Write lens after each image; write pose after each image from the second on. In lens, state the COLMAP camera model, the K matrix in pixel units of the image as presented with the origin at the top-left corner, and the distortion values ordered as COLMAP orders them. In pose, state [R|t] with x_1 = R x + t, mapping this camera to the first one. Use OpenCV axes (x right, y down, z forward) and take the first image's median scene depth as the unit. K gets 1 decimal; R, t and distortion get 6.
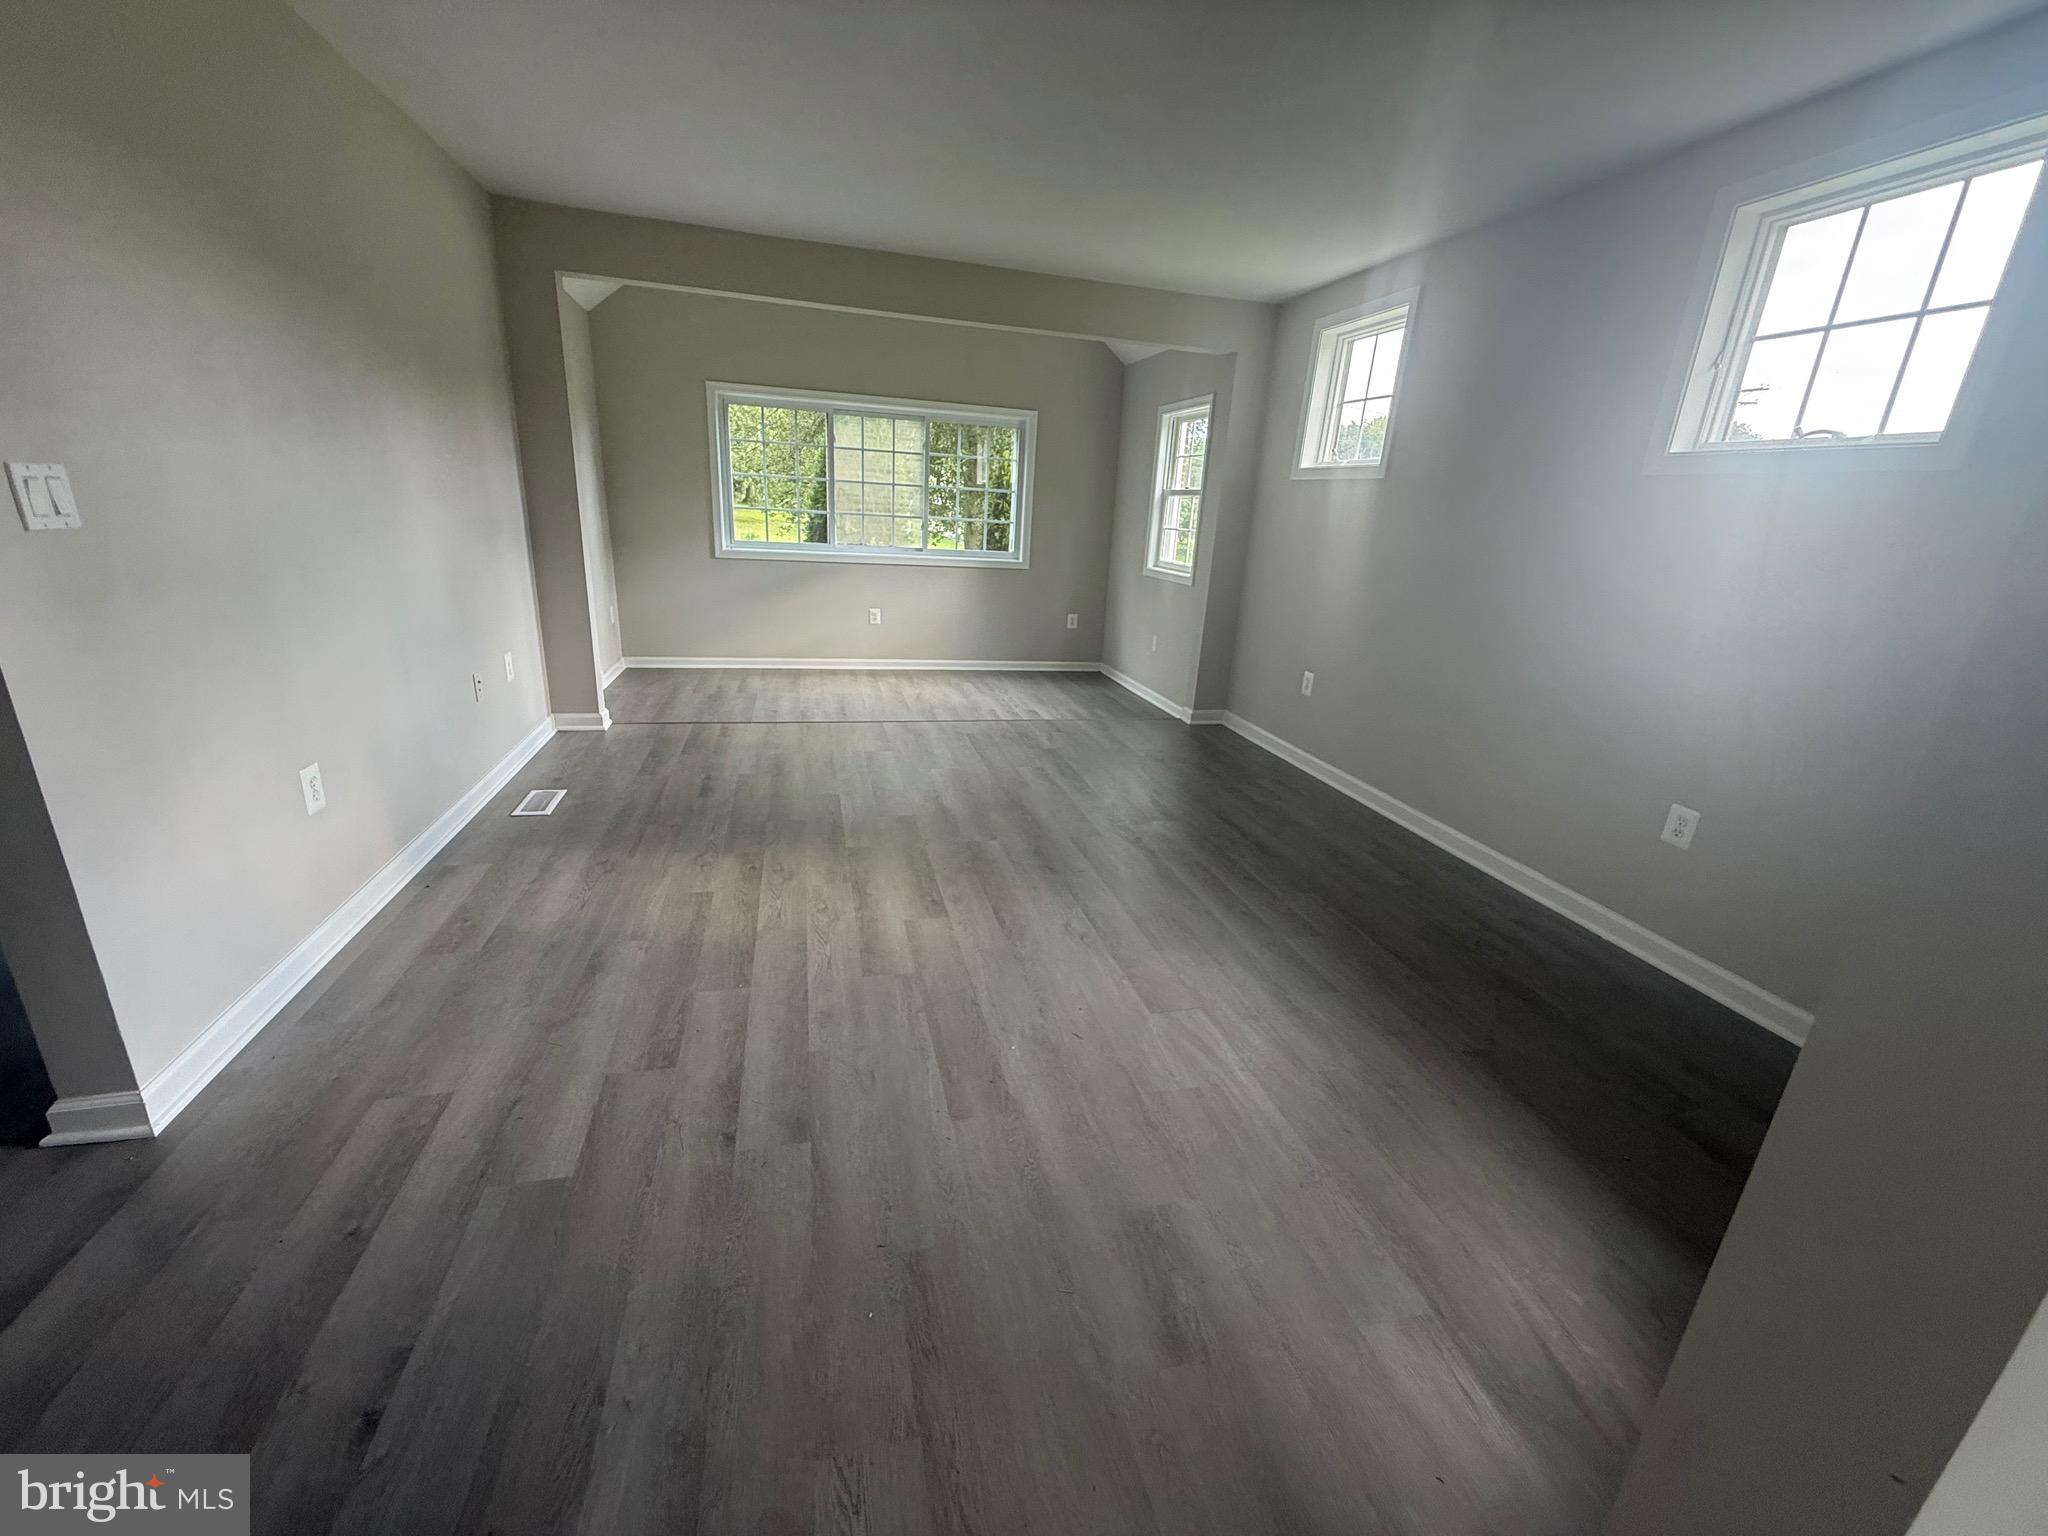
lens RADIAL K [[818.7, 0, 1032.6], [0, 818.7, 765.7], [0, 0, 1]] dist [-0.001268, -0.000079]
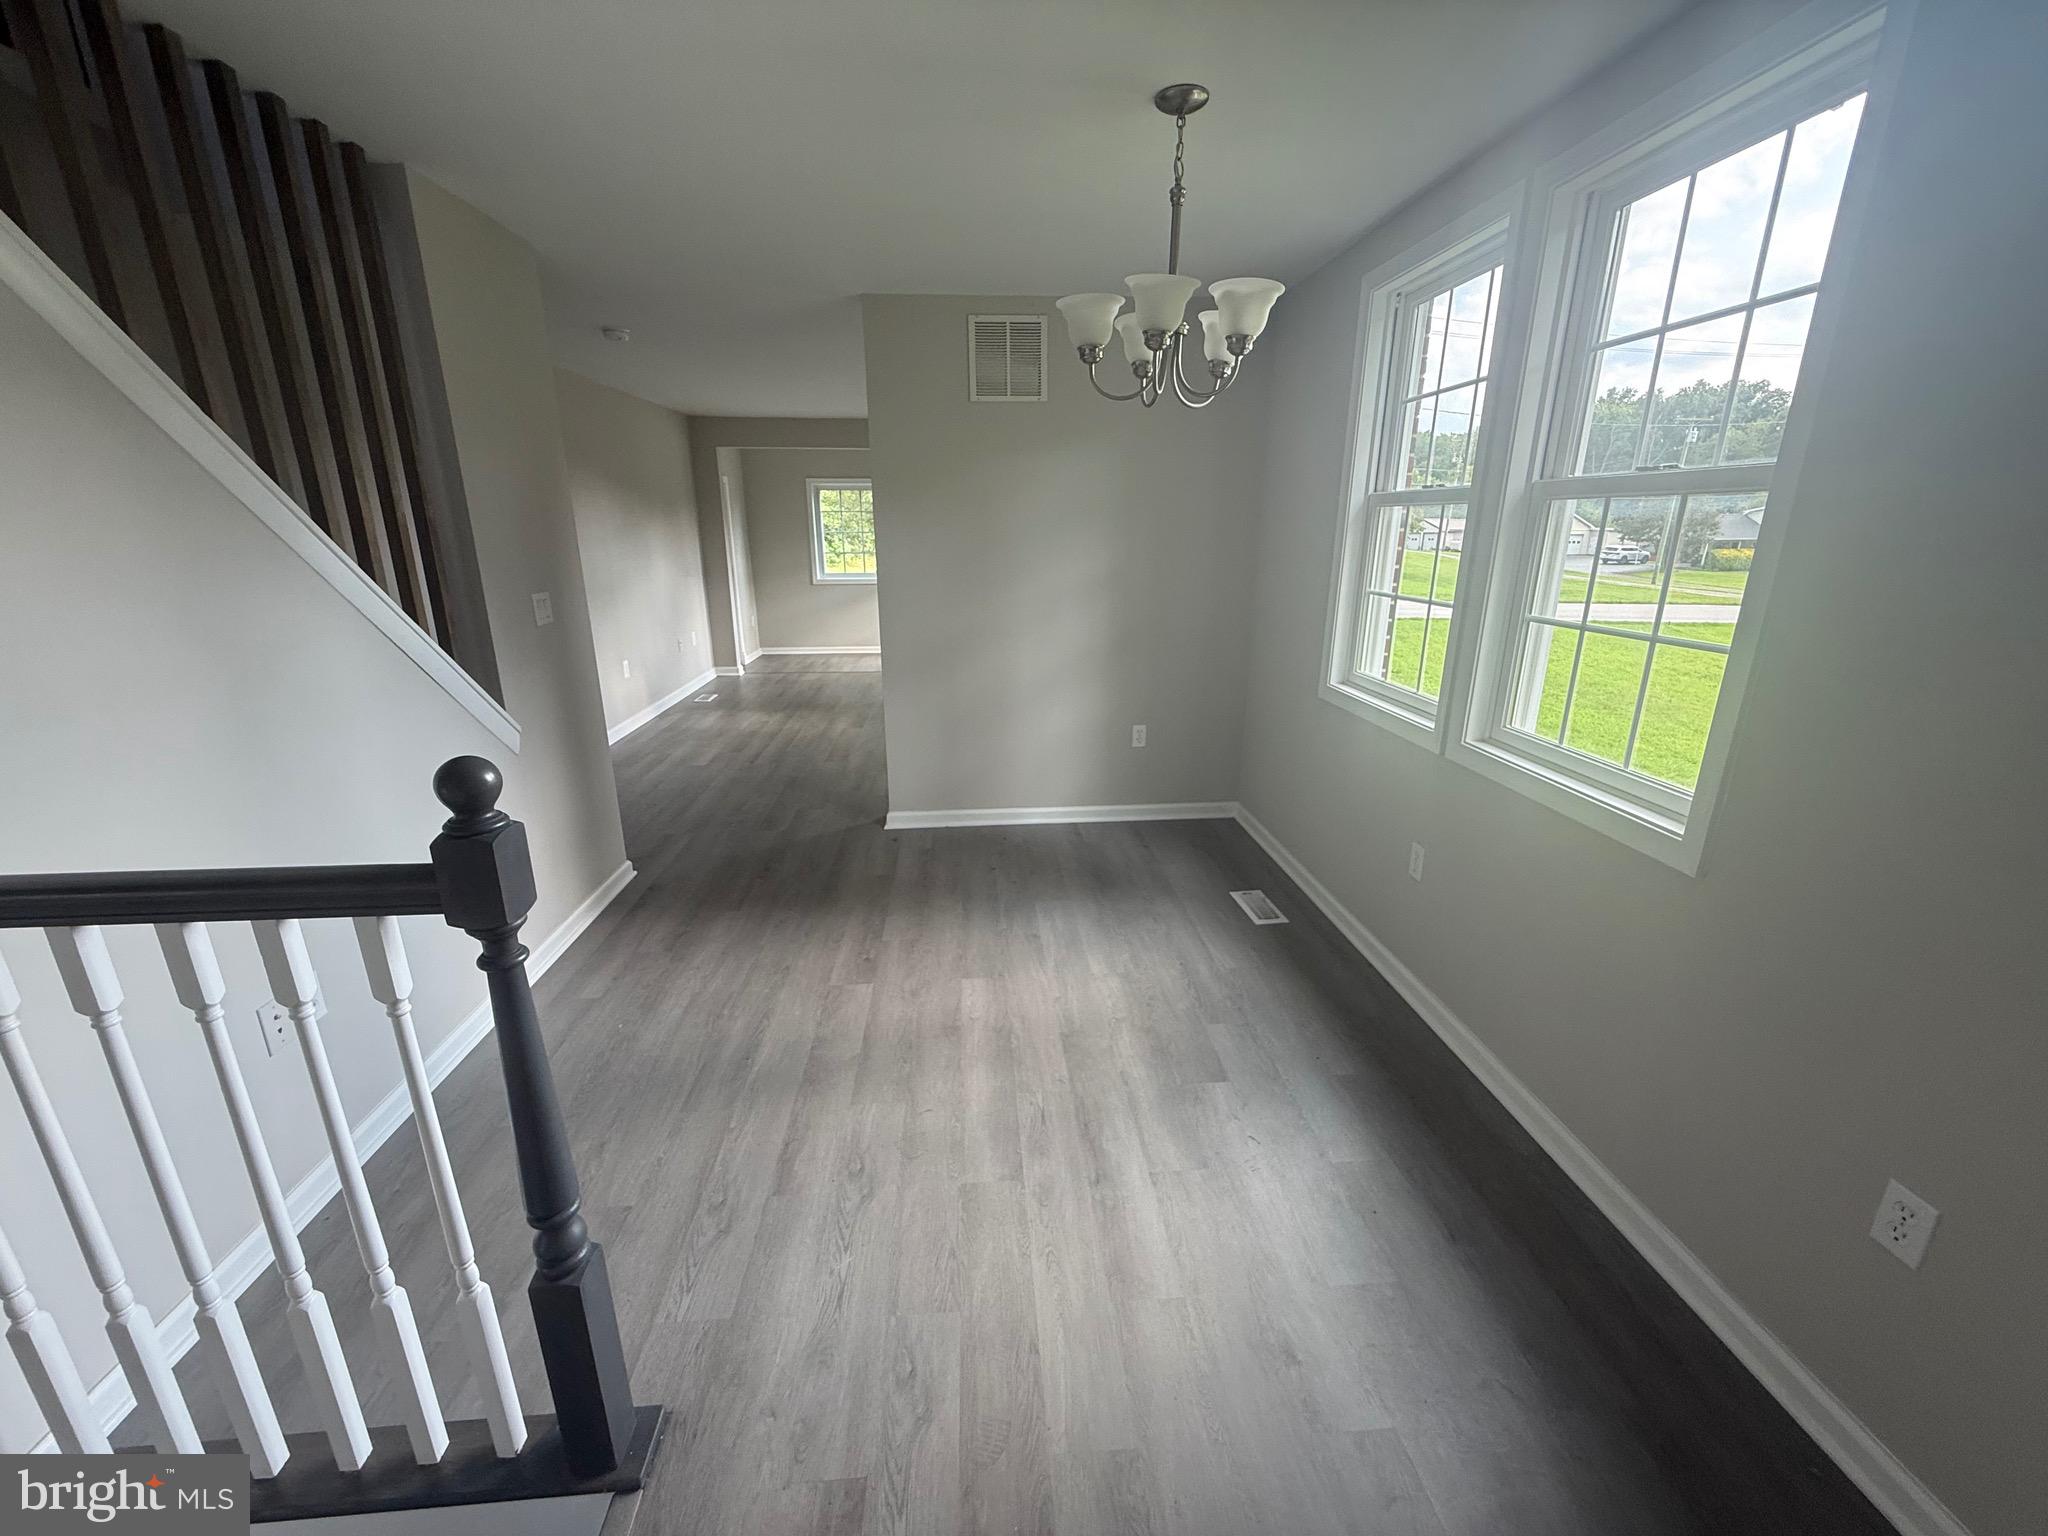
lens RADIAL K [[818.7, 0, 1017.2], [0, 818.7, 769.7], [0, 0, 1]] dist [-0.001268, -0.000079]
pose [[0.979642, -0.003970, -0.200714, 0.486195], [-0.000896, 0.999708, -0.024149, 0.220022], [0.200751, 0.023837, 0.979352, -0.721964]]
